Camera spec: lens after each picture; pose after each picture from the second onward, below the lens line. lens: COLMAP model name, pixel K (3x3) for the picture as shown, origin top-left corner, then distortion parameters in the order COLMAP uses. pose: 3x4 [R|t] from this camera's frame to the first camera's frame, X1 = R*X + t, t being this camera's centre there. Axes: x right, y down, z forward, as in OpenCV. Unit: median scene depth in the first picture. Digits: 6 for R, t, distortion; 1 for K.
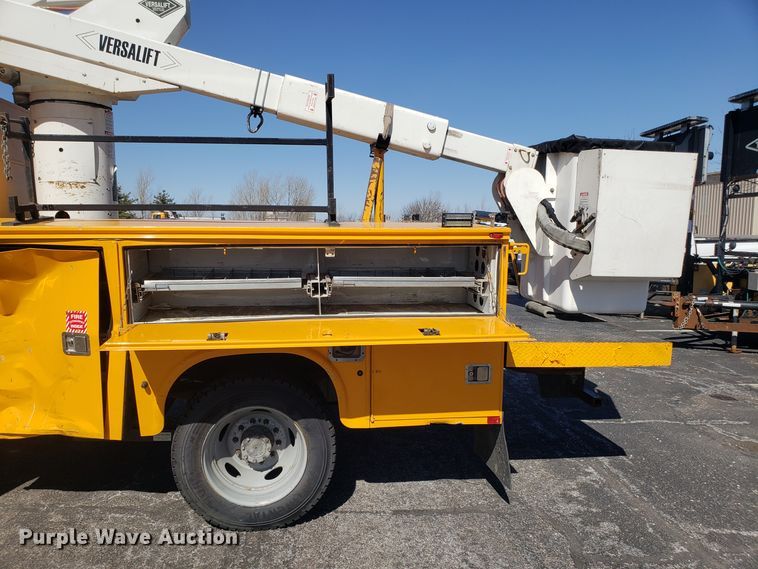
lens RADIAL K [[587.8, 0, 369.2], [0, 587.8, 296.4], [0, 0, 1]] dist [0.016020, -0.000527]
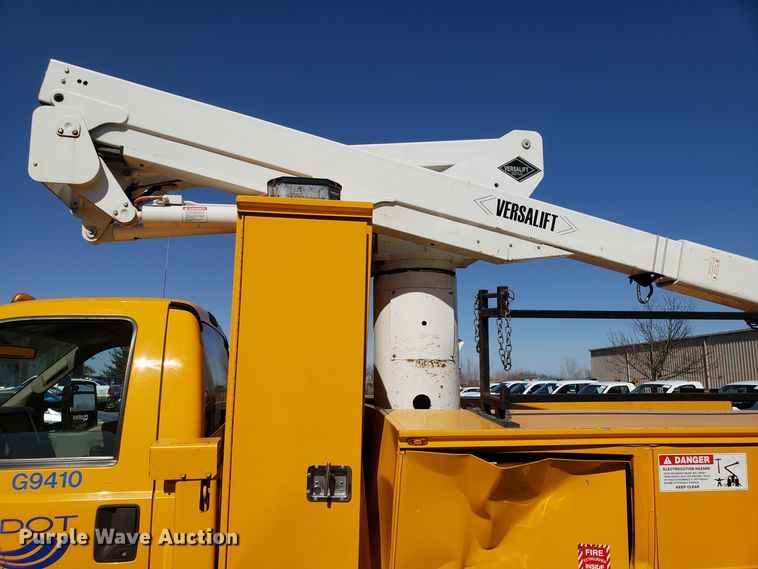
lens RADIAL K [[587.8, 0, 369.2], [0, 587.8, 296.4], [0, 0, 1]] dist [0.016020, -0.000527]
pose [[0.999962, 0.000223, 0.008712, -0.644037], [0.002006, 0.966925, -0.255052, -0.071320], [-0.008481, 0.255060, 0.966888, 0.173634]]
